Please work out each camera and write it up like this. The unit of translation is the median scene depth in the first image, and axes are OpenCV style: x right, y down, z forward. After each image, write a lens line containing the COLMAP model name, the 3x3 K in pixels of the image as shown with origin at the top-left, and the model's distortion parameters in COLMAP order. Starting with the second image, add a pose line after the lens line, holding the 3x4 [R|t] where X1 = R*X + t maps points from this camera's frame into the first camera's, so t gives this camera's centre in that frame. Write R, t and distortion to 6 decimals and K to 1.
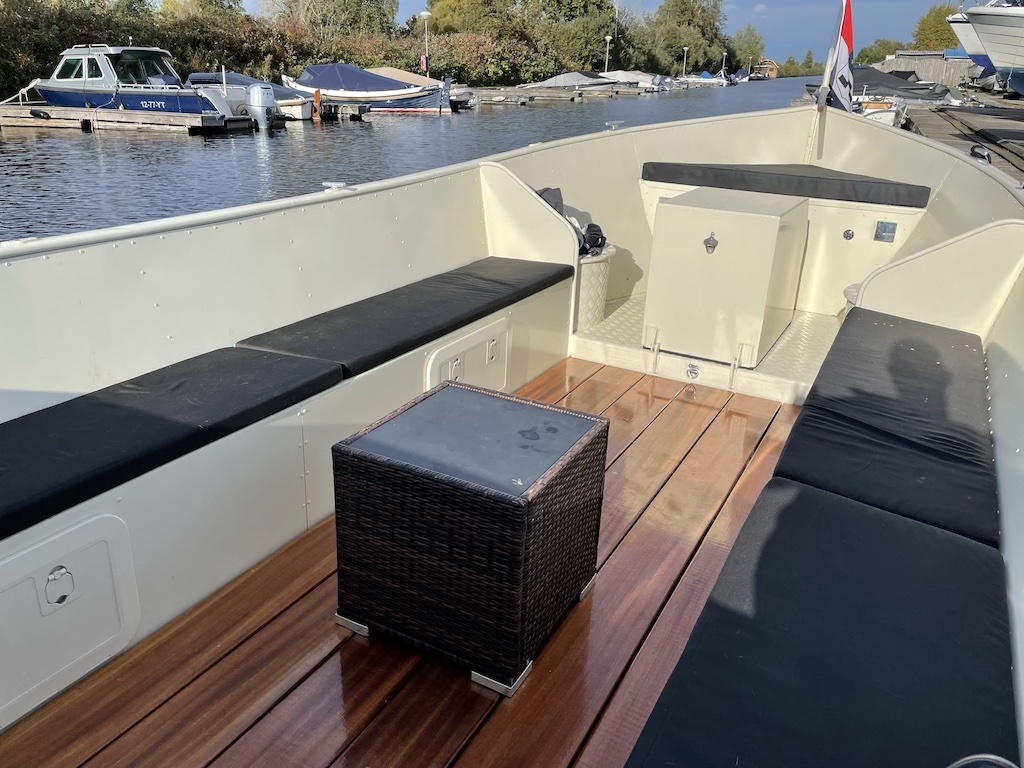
lens RADIAL K [[791.3, 0, 512.0], [0, 791.3, 384.0], [0, 0, 1]] dist [0.087909, -0.142334]
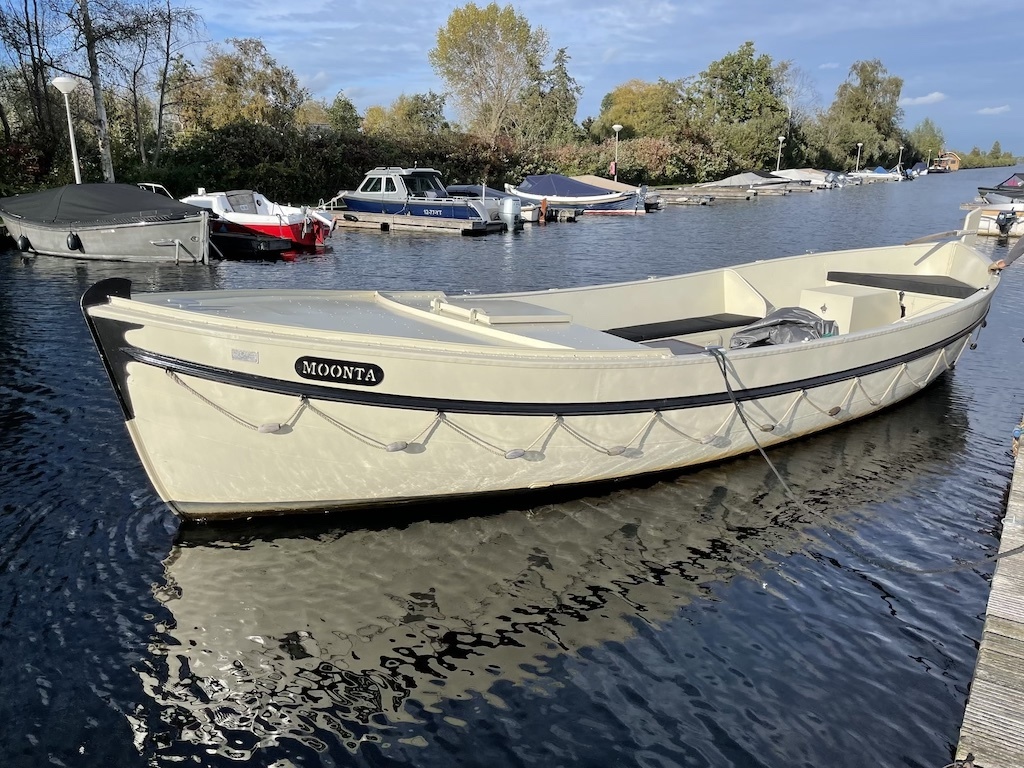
lens RADIAL K [[789.2, 0, 519.2], [0, 789.2, 386.4], [0, 0, 1]] dist [0.078931, -0.110559]
pose [[0.982086, 0.043606, -0.183316, -0.027035], [-0.061825, 0.993568, -0.094872, 0.029383], [0.178000, 0.104505, 0.978465, -0.123354]]
